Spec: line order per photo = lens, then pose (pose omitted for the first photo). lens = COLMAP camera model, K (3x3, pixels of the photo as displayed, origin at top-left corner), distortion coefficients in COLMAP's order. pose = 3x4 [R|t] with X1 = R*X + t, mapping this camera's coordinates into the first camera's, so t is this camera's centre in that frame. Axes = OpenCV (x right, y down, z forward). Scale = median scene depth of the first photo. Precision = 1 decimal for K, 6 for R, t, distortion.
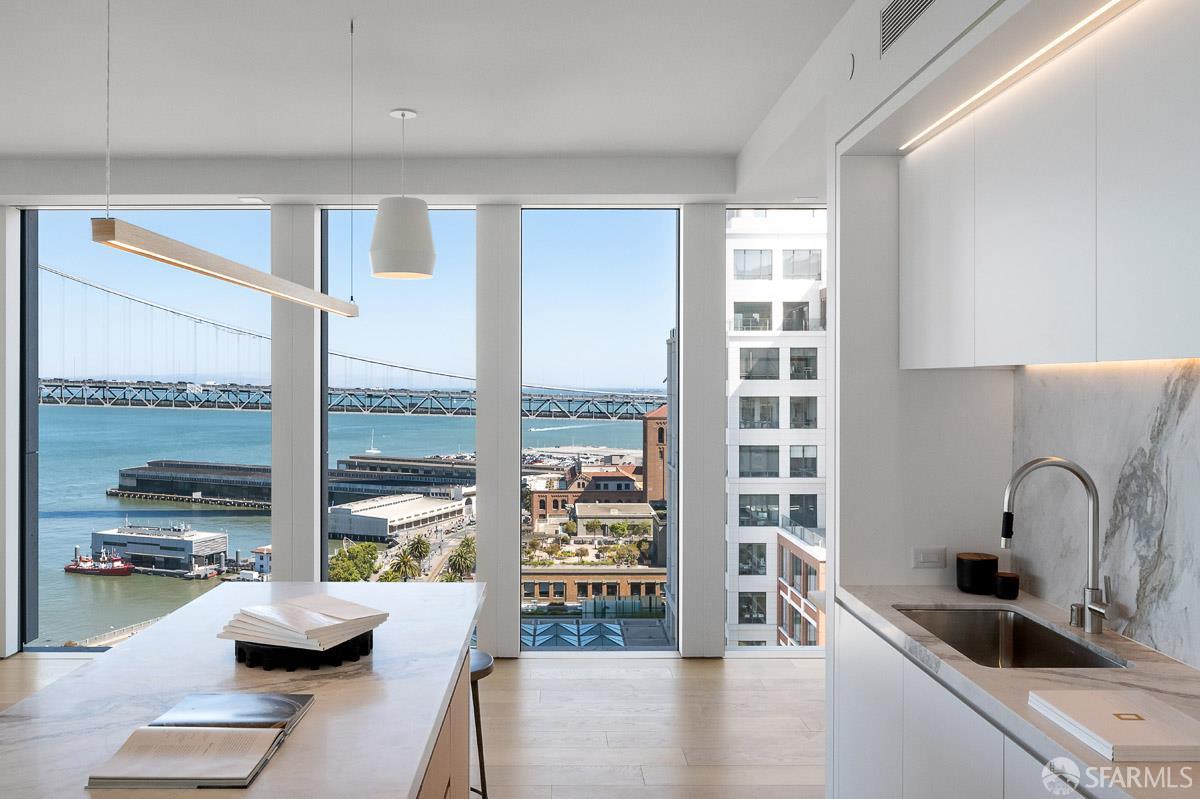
lens RADIAL K [[960.0, 0, 557.7], [0, 960.0, 386.1], [0, 0, 1]] dist [-0.011767, -0.002807]
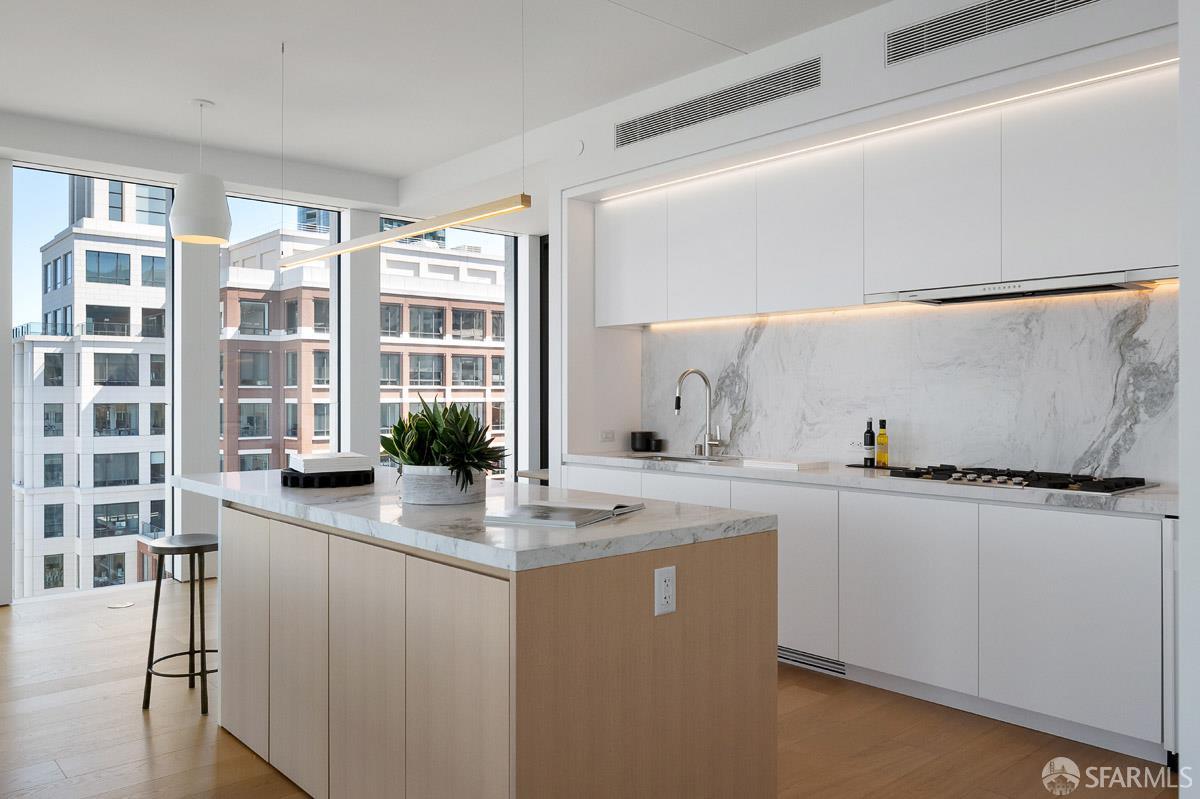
lens RADIAL K [[893.7, 0, 599.4], [0, 893.7, 397.7], [0, 0, 1]] dist [-0.002021, -0.000113]
pose [[0.748071, -0.004298, 0.663604, -0.764001], [0.002987, 0.999991, 0.003110, 0.113963], [-0.663612, -0.000344, 0.748077, -0.229053]]
